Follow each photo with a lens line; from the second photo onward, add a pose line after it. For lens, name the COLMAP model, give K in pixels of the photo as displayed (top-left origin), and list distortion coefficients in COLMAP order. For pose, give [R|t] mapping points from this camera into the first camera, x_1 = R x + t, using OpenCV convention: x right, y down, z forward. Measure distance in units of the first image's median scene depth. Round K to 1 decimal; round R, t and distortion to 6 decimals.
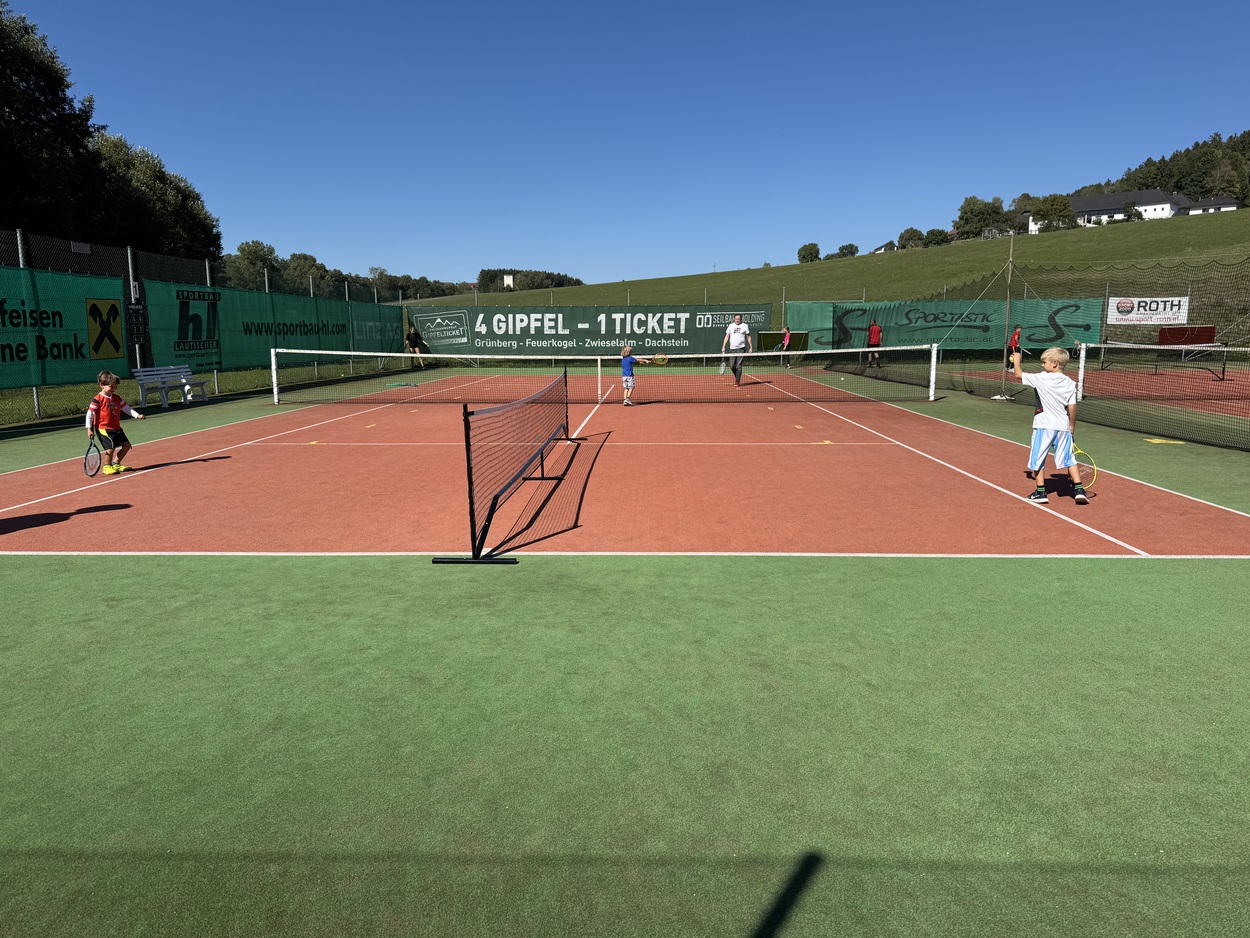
lens RADIAL K [[871.4, 0, 621.5], [0, 871.4, 474.0], [0, 0, 1]] dist [0.061211, -0.067019]
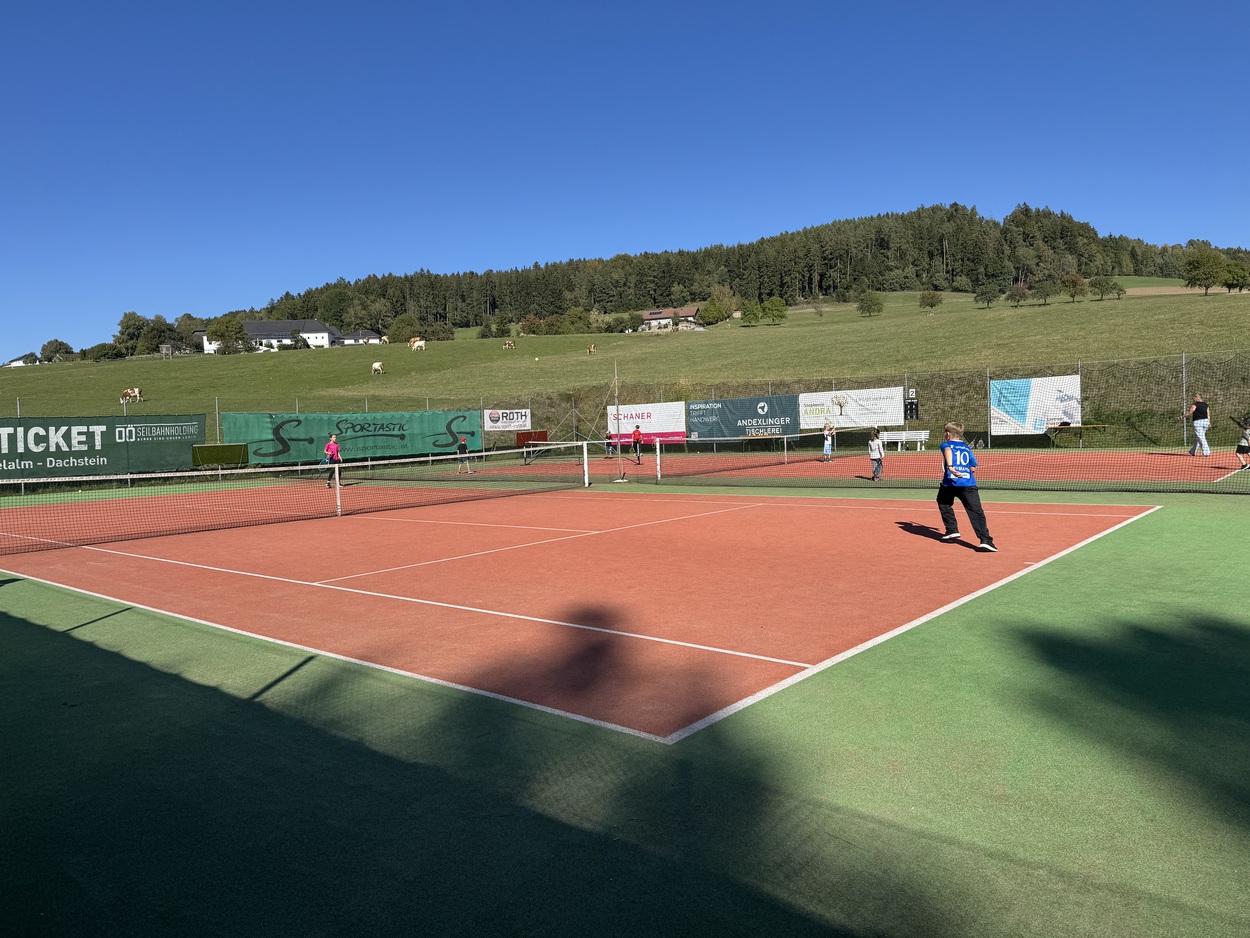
lens RADIAL K [[871.4, 0, 620.6], [0, 871.4, 481.2], [0, 0, 1]] dist [0.061211, -0.067019]
pose [[0.626532, -0.065289, 0.776656, -0.271594], [0.159978, 0.986041, -0.046164, -0.014093], [-0.762800, 0.153171, 0.628231, 0.103168]]
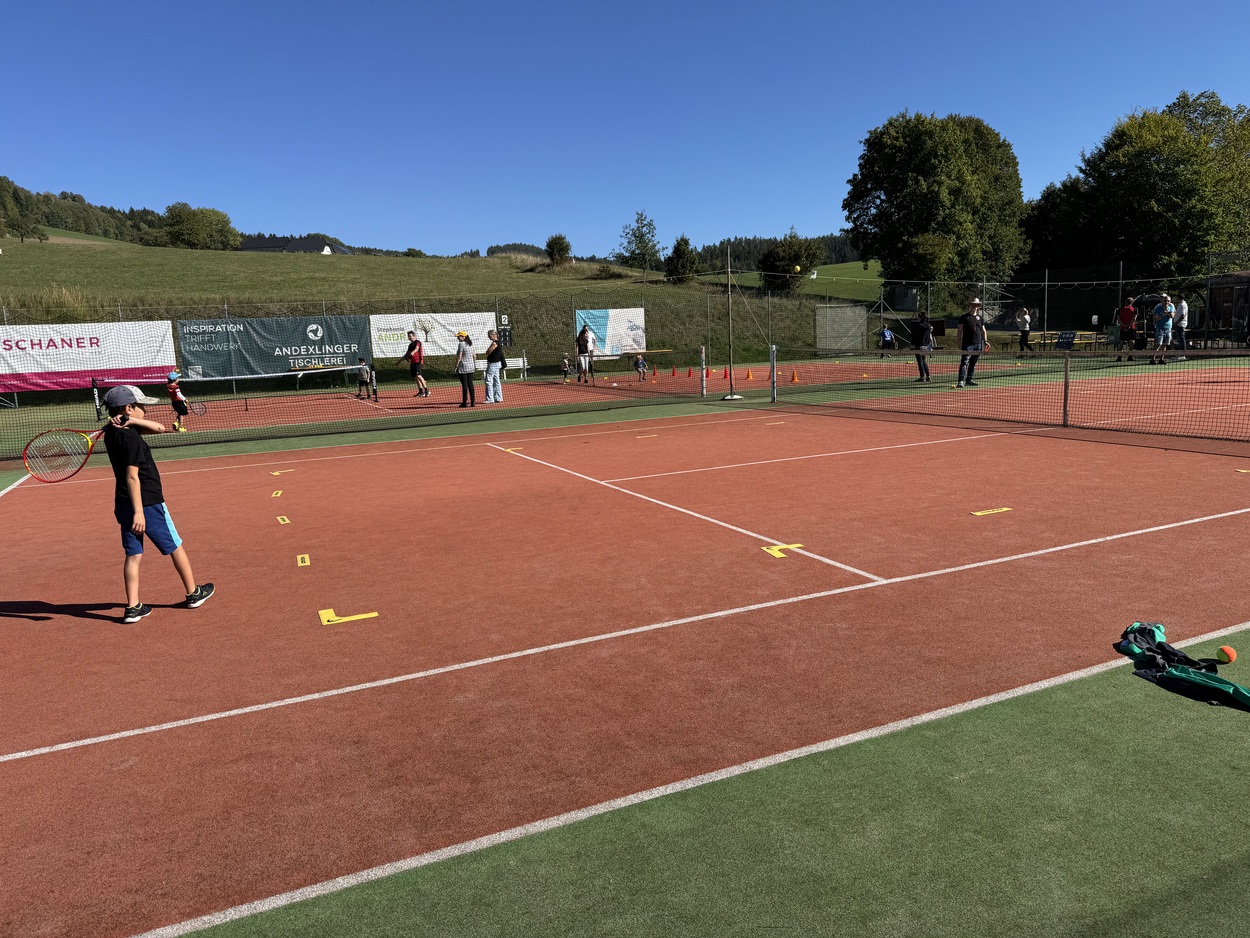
lens RADIAL K [[892.6, 0, 688.8], [0, 892.6, 452.6], [0, 0, 1]] dist [0.004084, -0.008137]
pose [[-0.511044, -0.080464, 0.855780, -0.243185], [0.182460, 0.962764, 0.199482, -0.121200], [-0.839965, 0.258090, -0.477334, 0.785584]]
